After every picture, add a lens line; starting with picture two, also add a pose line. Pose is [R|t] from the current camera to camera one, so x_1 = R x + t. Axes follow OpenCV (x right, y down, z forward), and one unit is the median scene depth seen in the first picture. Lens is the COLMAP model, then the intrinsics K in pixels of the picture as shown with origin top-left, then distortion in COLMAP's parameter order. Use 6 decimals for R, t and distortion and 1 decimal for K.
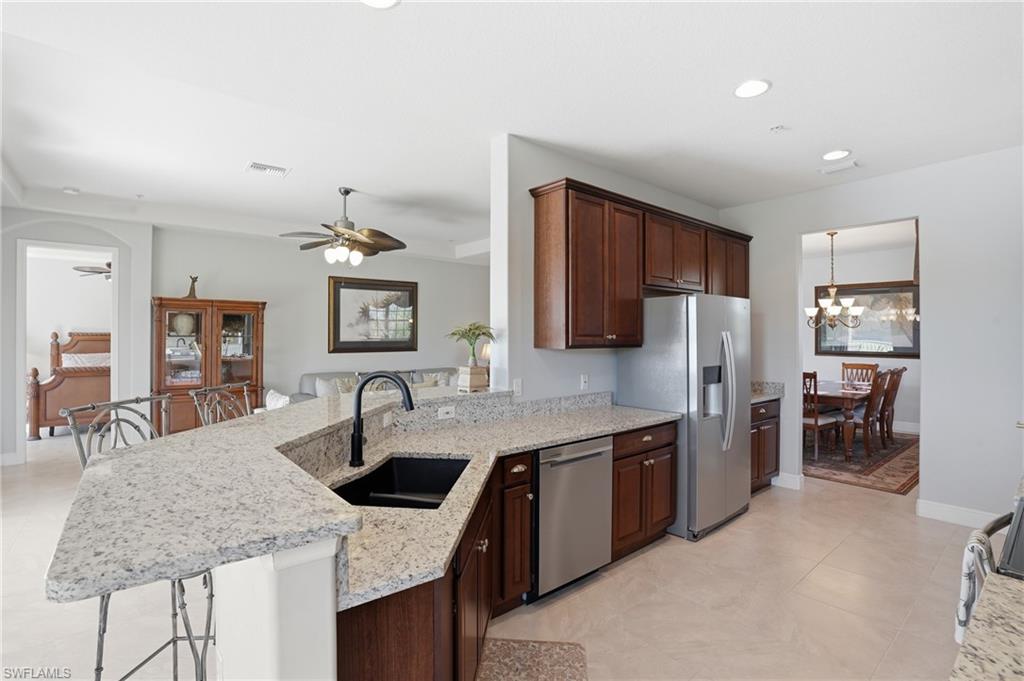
lens RADIAL K [[474.9, 0, 502.9], [0, 474.9, 331.9], [0, 0, 1]] dist [-0.029690, 0.000023]
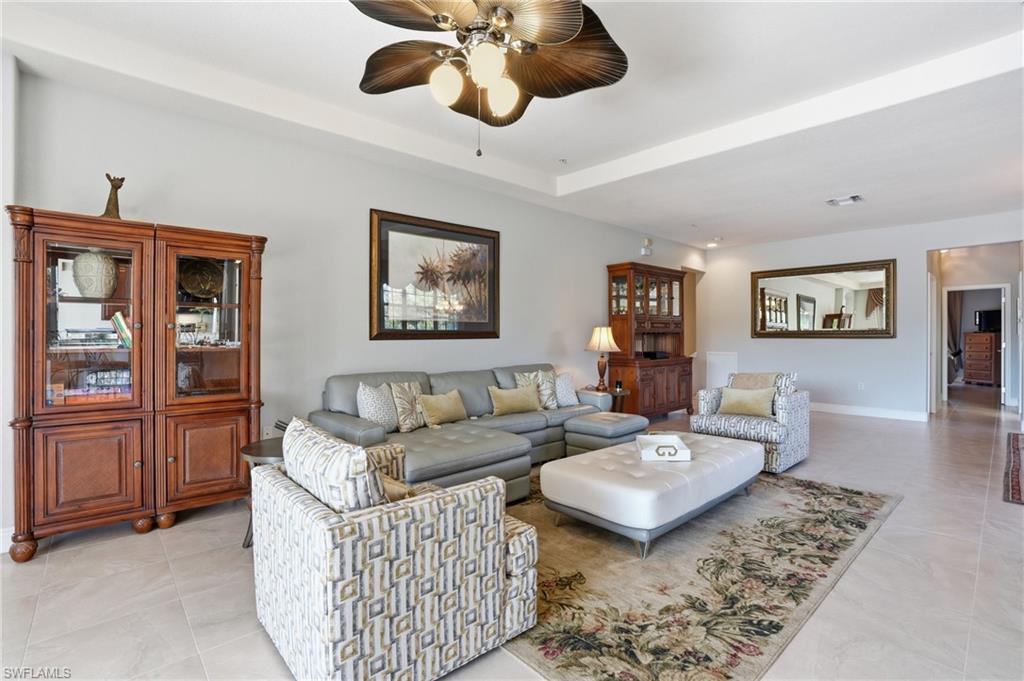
lens RADIAL K [[476.5, 0, 511.5], [0, 476.5, 333.5], [0, 0, 1]] dist [-0.025238, 0.000222]
pose [[0.998923, -0.003106, 0.046296, -0.251173], [0.002713, 0.999960, 0.008533, 0.036696], [-0.046321, -0.008398, 0.998891, 0.457021]]
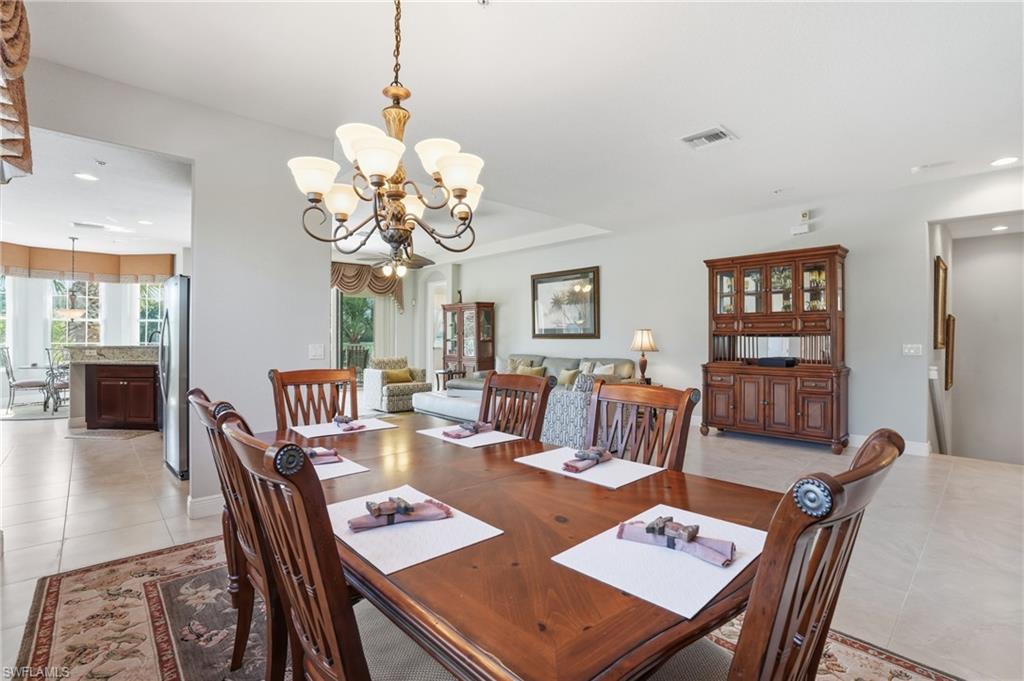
lens RADIAL K [[495.5, 0, 512.0], [0, 495.5, 340.5], [0, 0, 1]] dist [0.000002, 0.000278]
pose [[0.044611, 0.006008, -0.998986, 1.043293], [0.006680, 0.999958, 0.006312, 0.047613], [0.998982, -0.006955, 0.044569, 1.010351]]
